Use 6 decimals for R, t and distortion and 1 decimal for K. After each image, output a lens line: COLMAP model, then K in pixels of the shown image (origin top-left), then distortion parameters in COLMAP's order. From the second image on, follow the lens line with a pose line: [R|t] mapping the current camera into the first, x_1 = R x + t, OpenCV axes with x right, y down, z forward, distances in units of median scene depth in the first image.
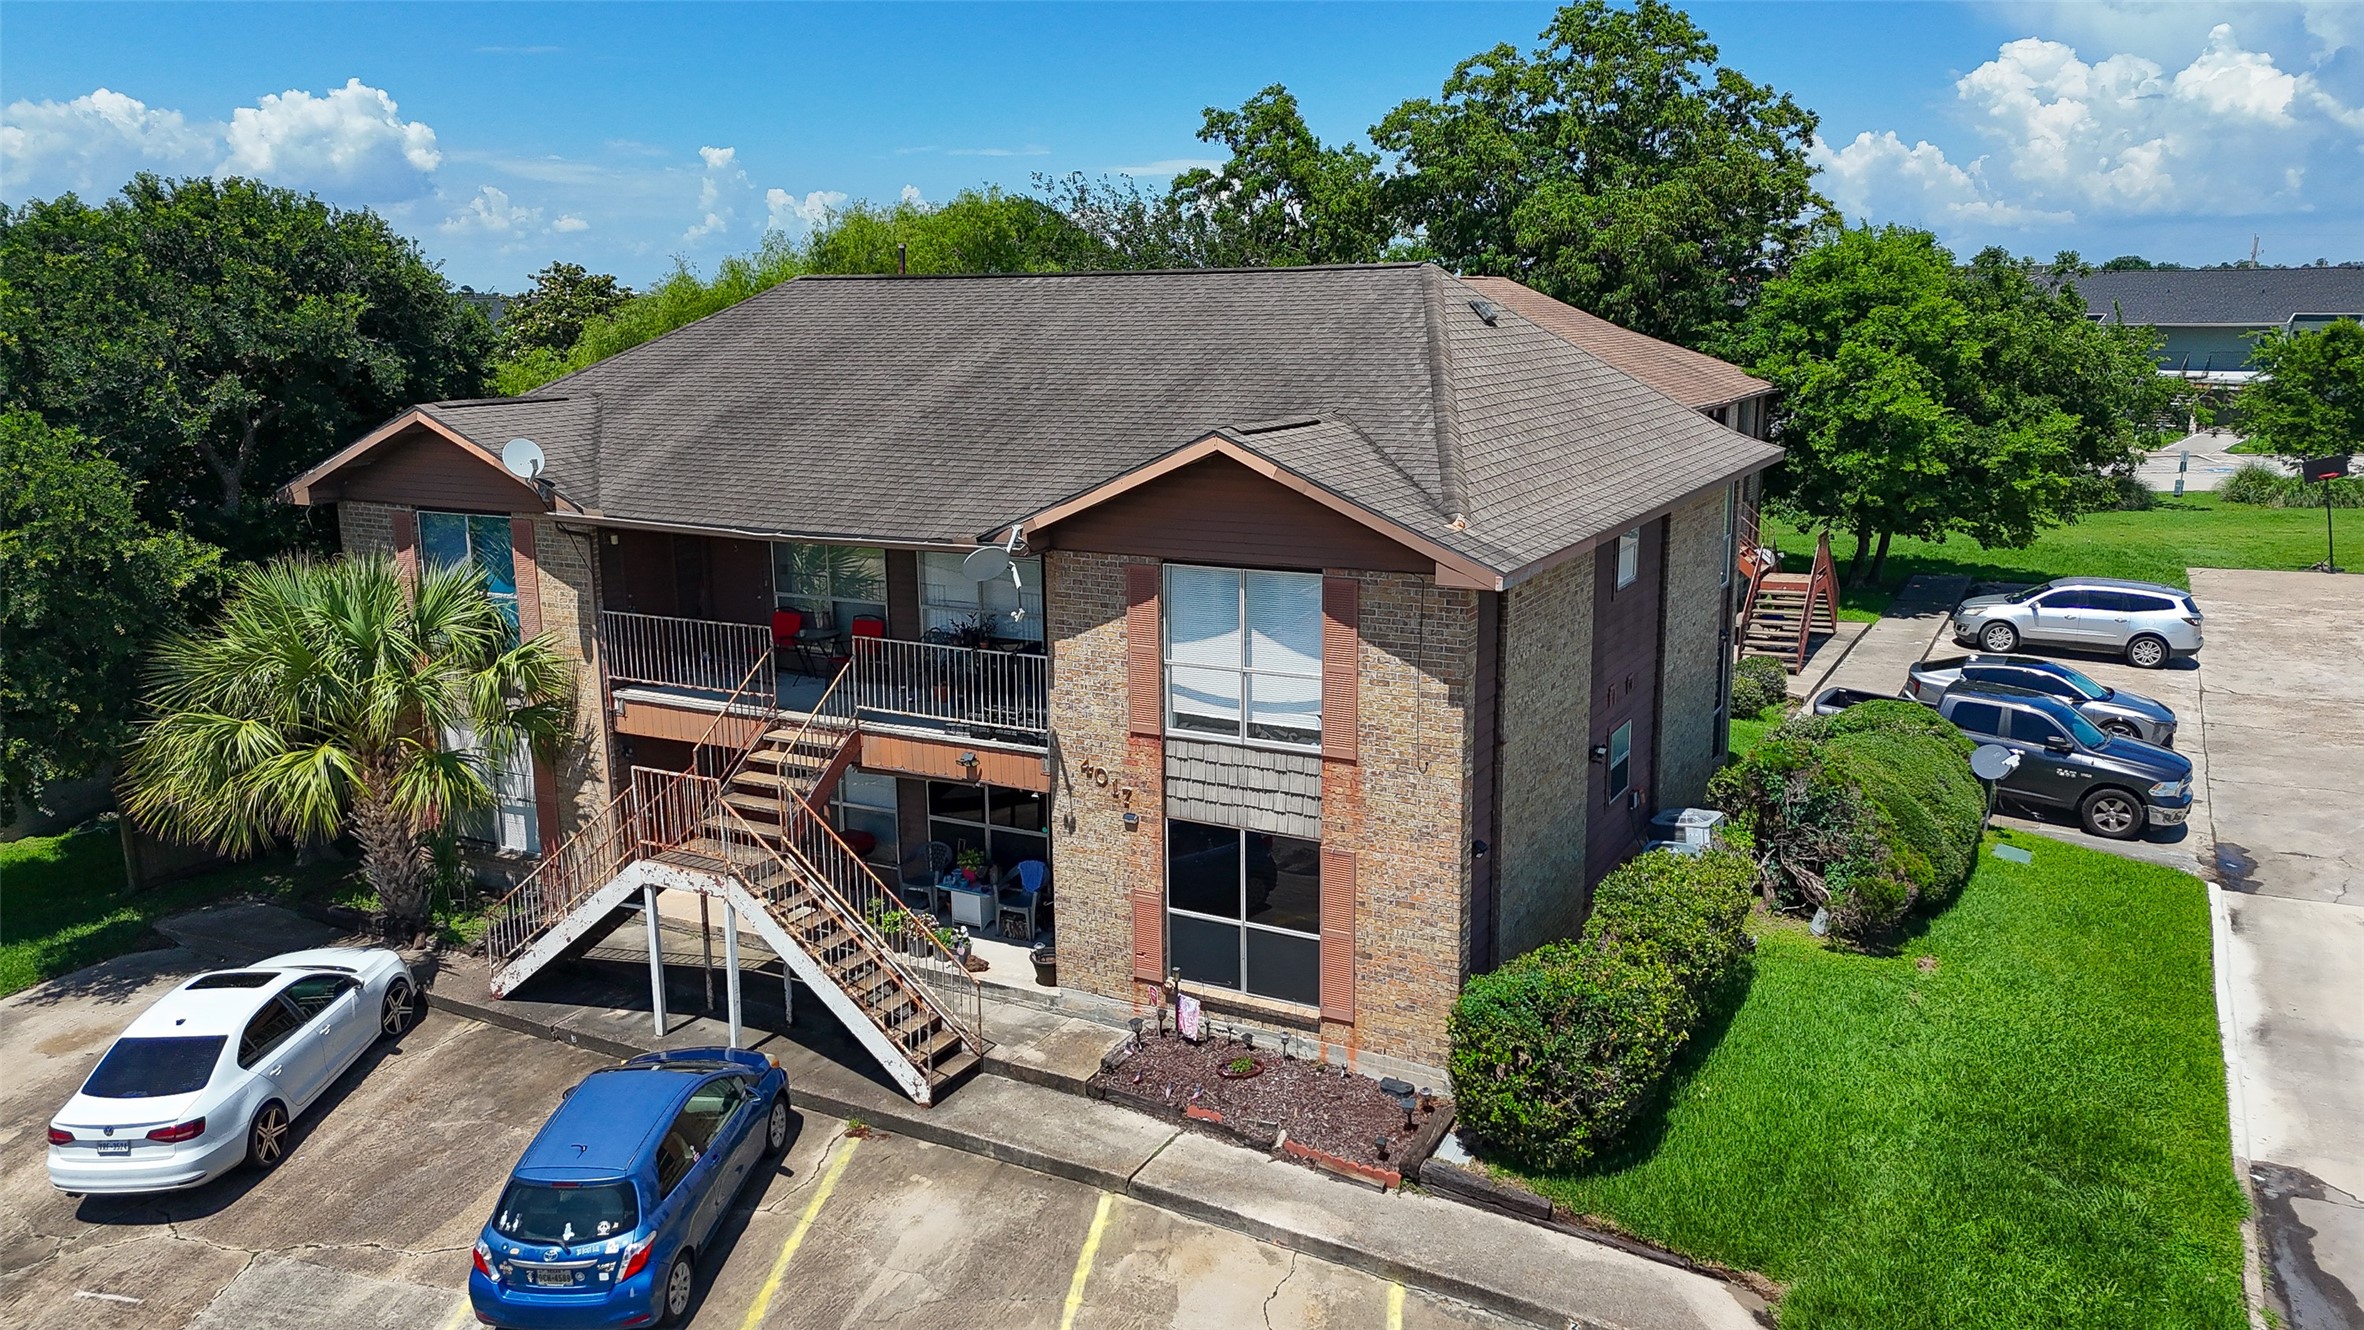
lens RADIAL K [[1737.9, 0, 1171.8], [0, 1737.9, 662.5], [0, 0, 1]] dist [0.085232, -0.084867]
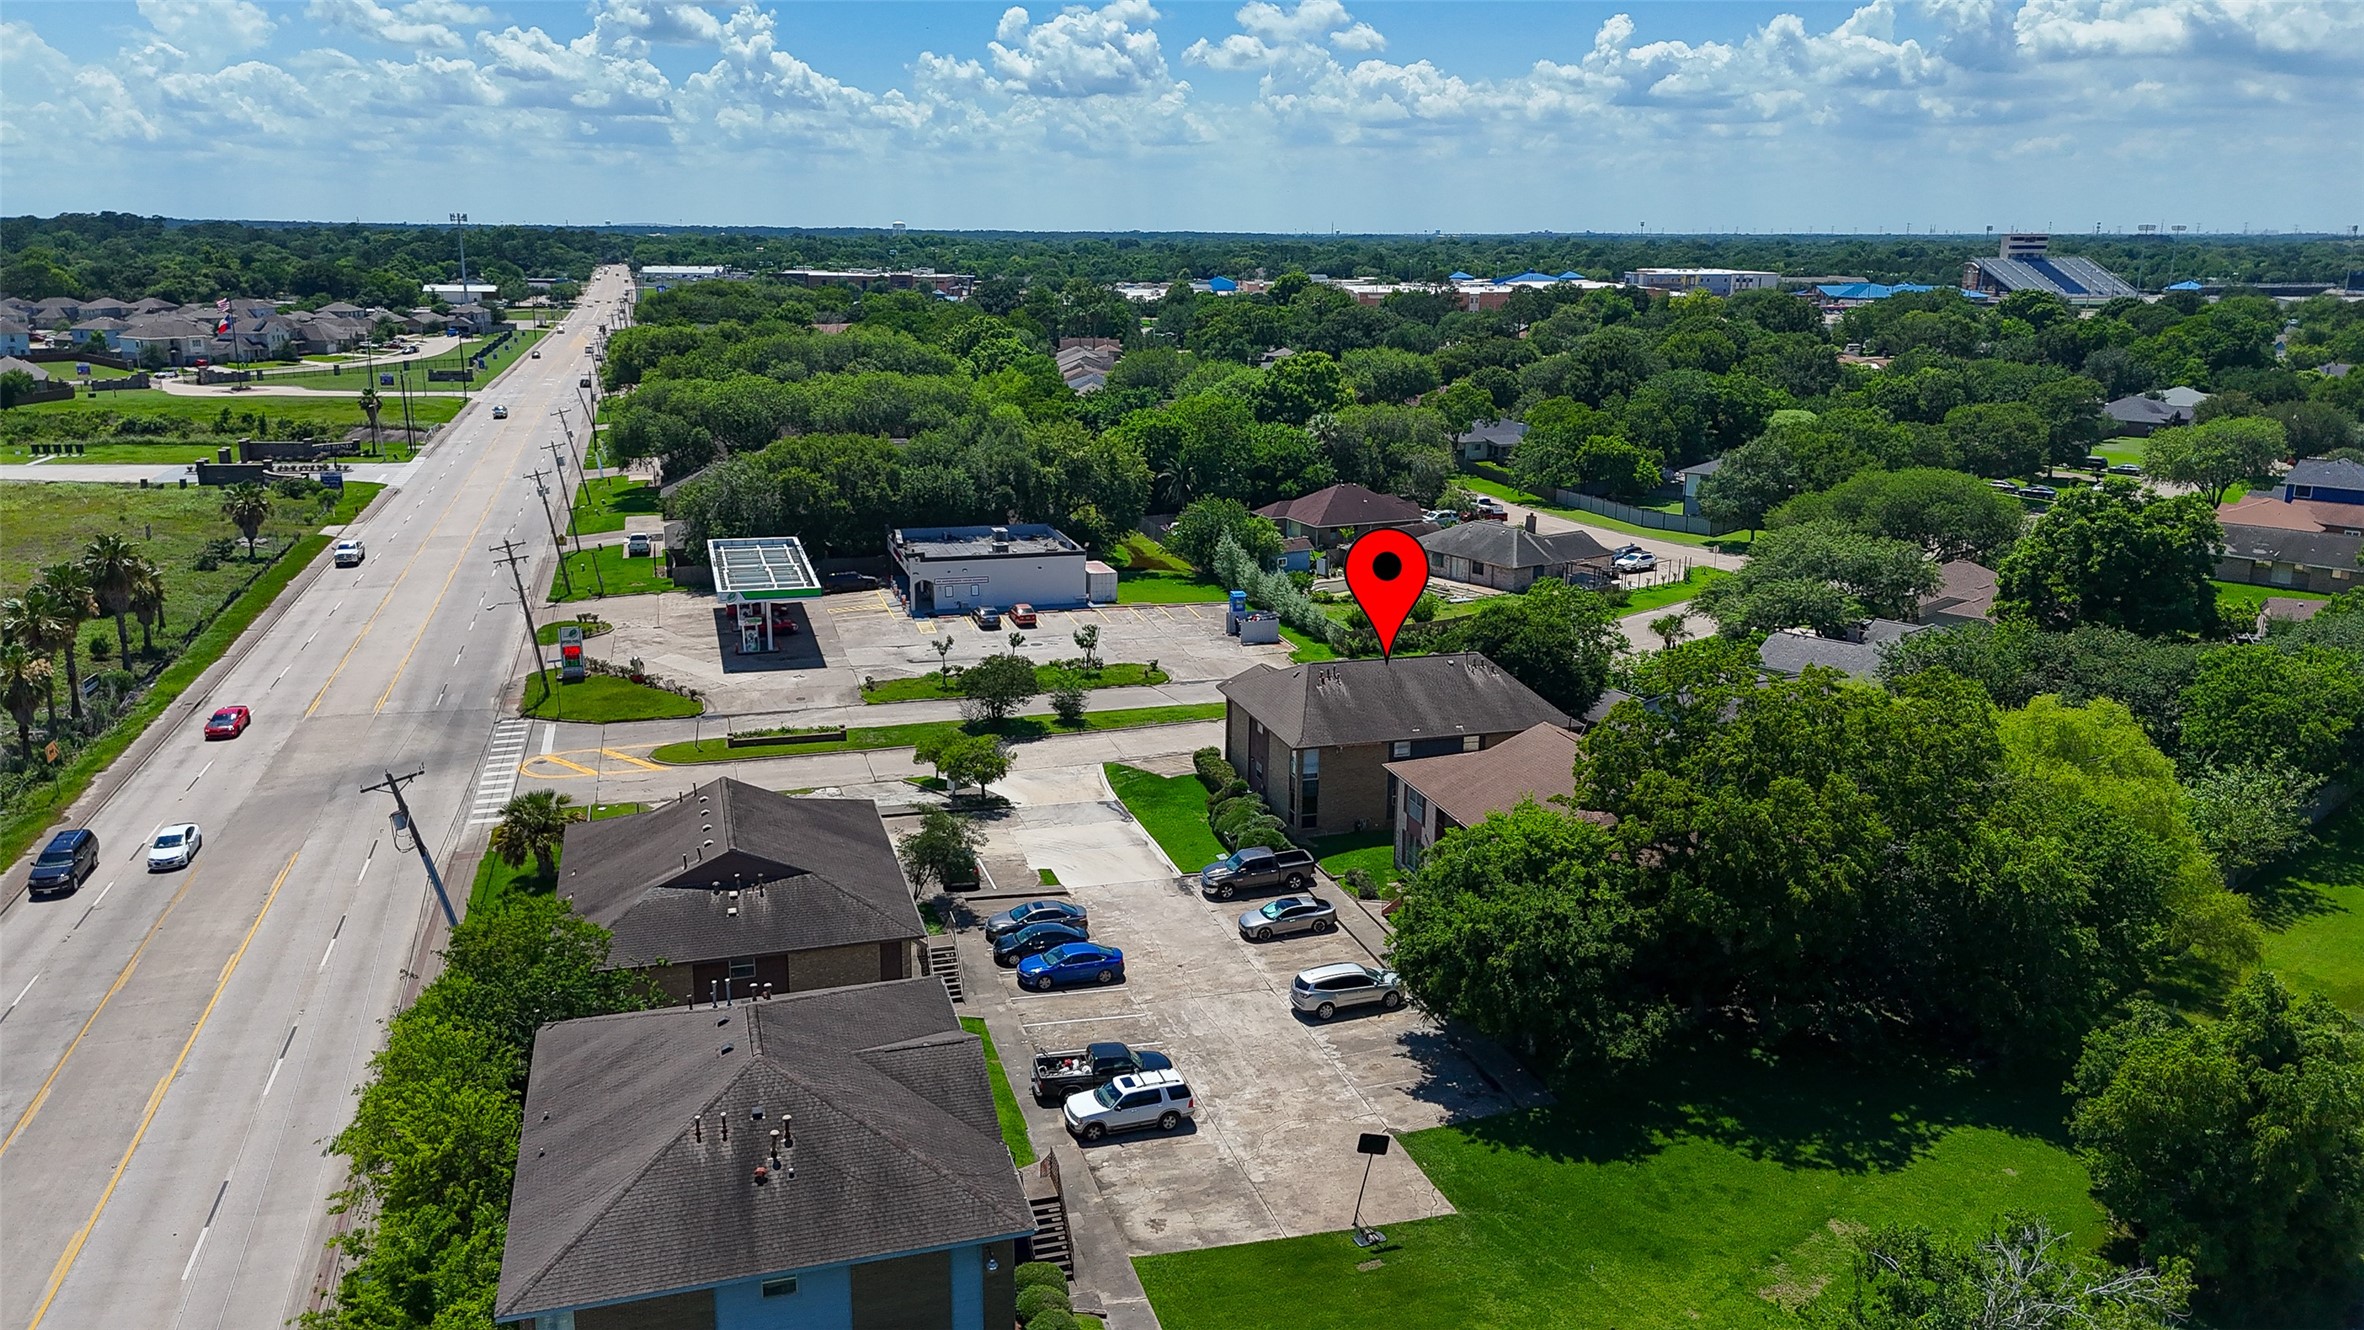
lens RADIAL K [[1737.9, 0, 1180.9], [0, 1737.9, 675.8], [0, 0, 1]] dist [0.085232, -0.084867]
pose [[-0.705784, 0.180147, -0.685139, 3.966764], [-0.146022, 0.909367, 0.389525, -2.179492], [0.693215, 0.374966, -0.615511, 4.089988]]
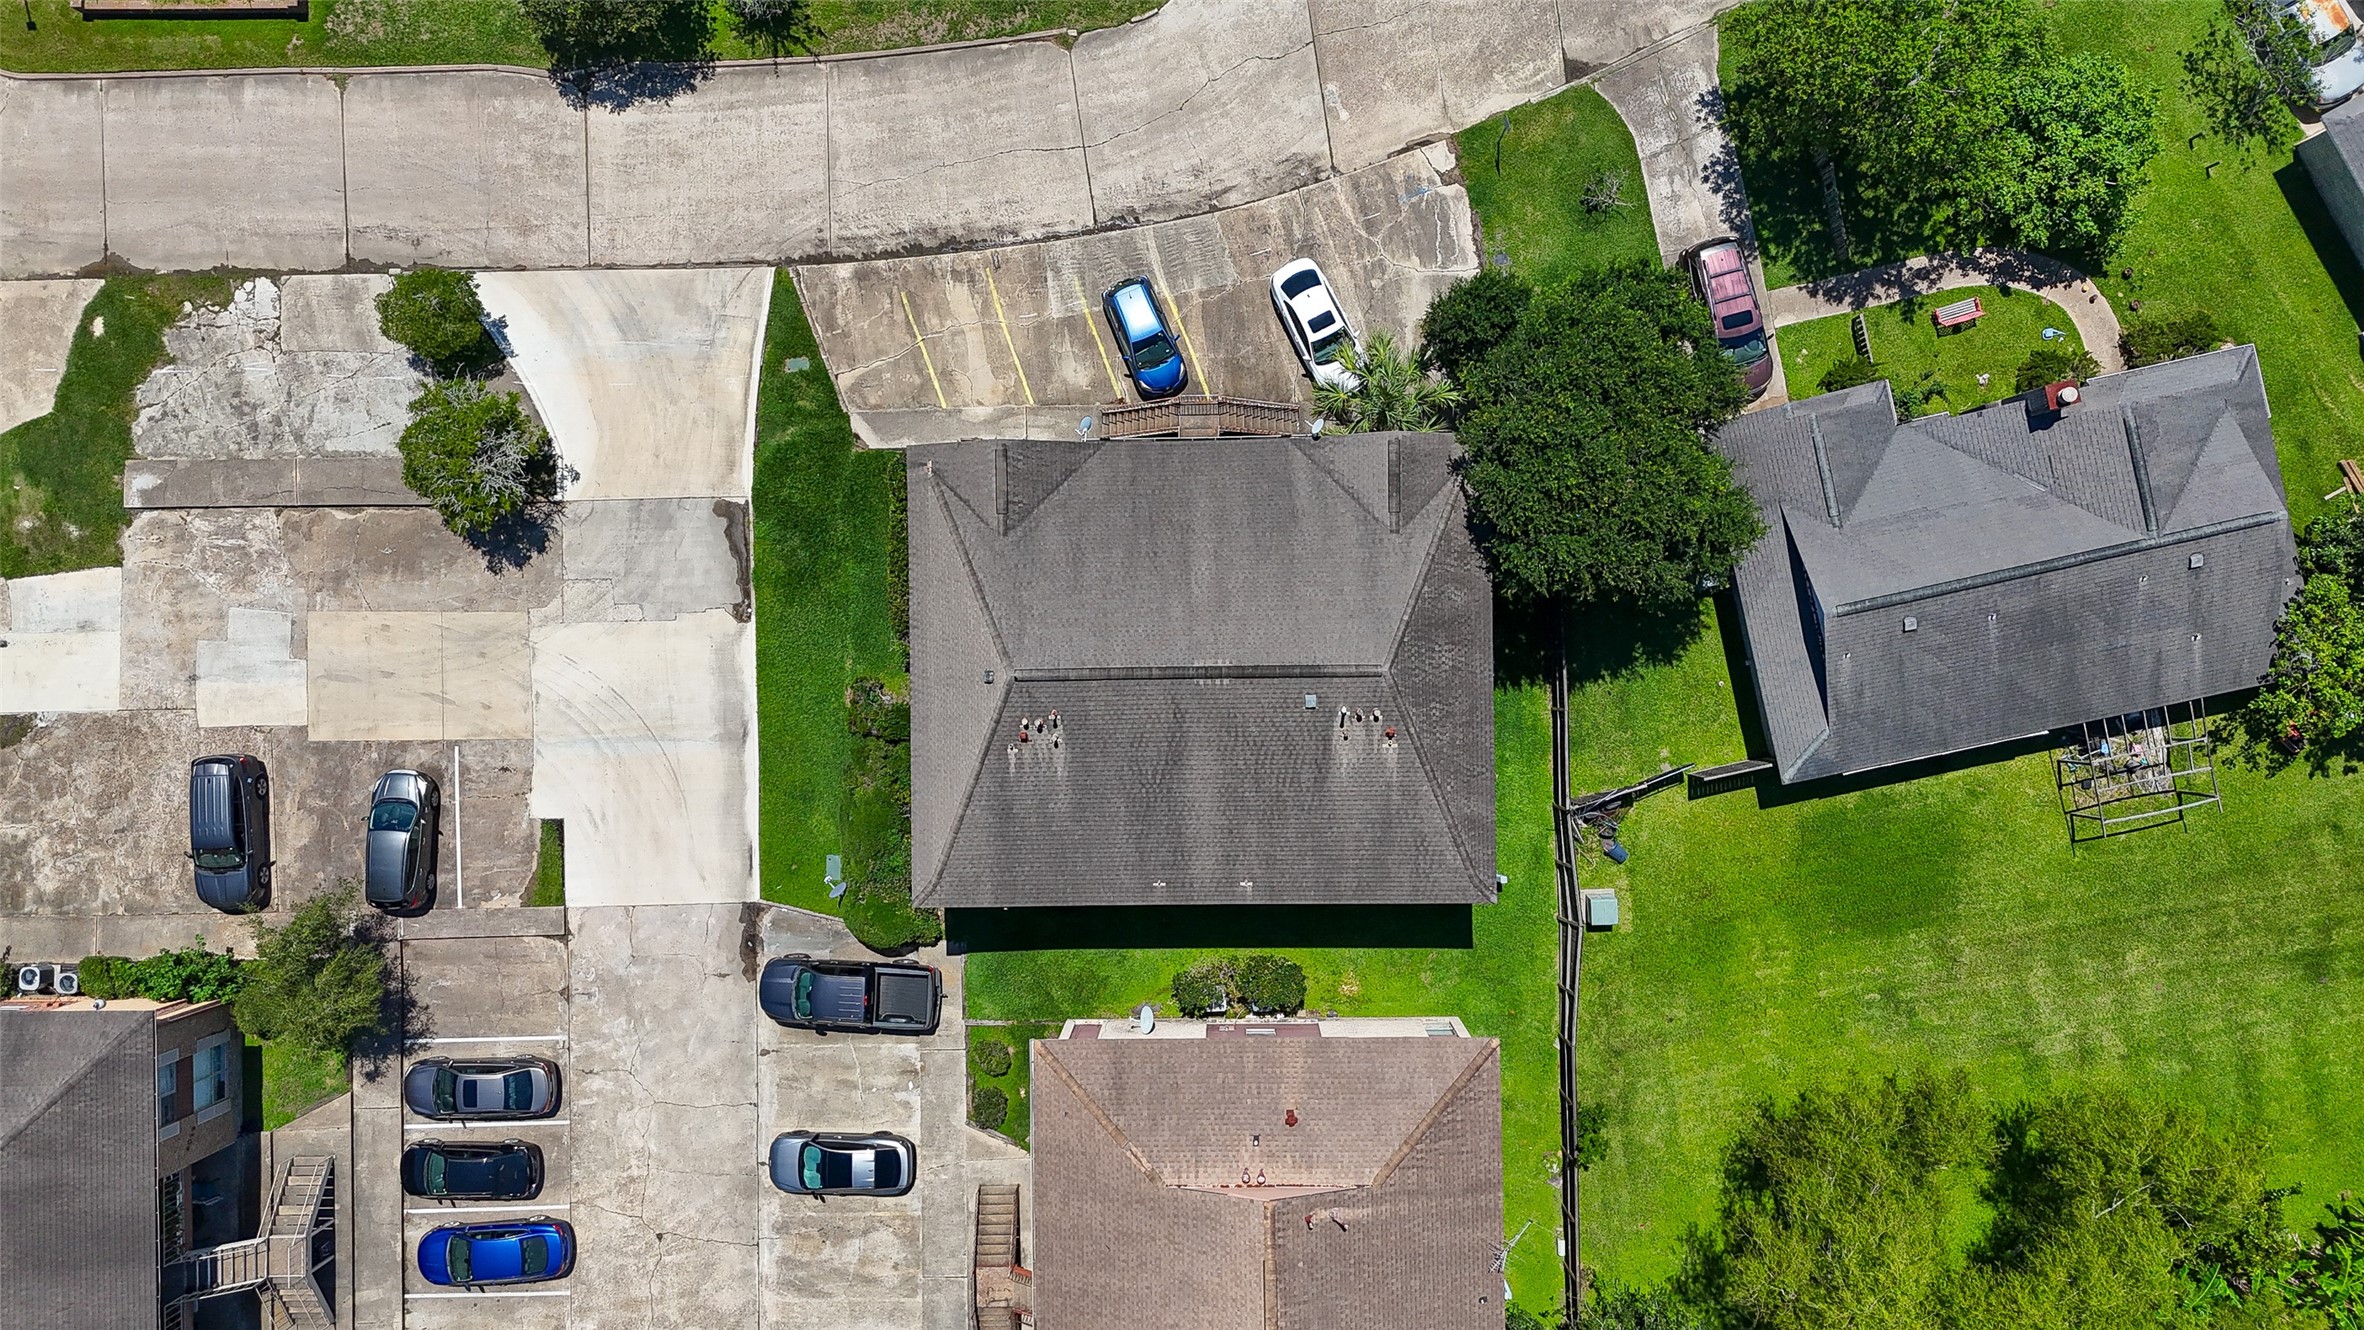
lens RADIAL K [[1737.9, 0, 1175.8], [0, 1737.9, 677.1], [0, 0, 1]] dist [0.085232, -0.084867]
pose [[-0.870212, 0.491257, 0.037391, -0.127877], [-0.063029, -0.186275, 0.980474, -2.765345], [0.488630, 0.850863, 0.193062, 0.808325]]
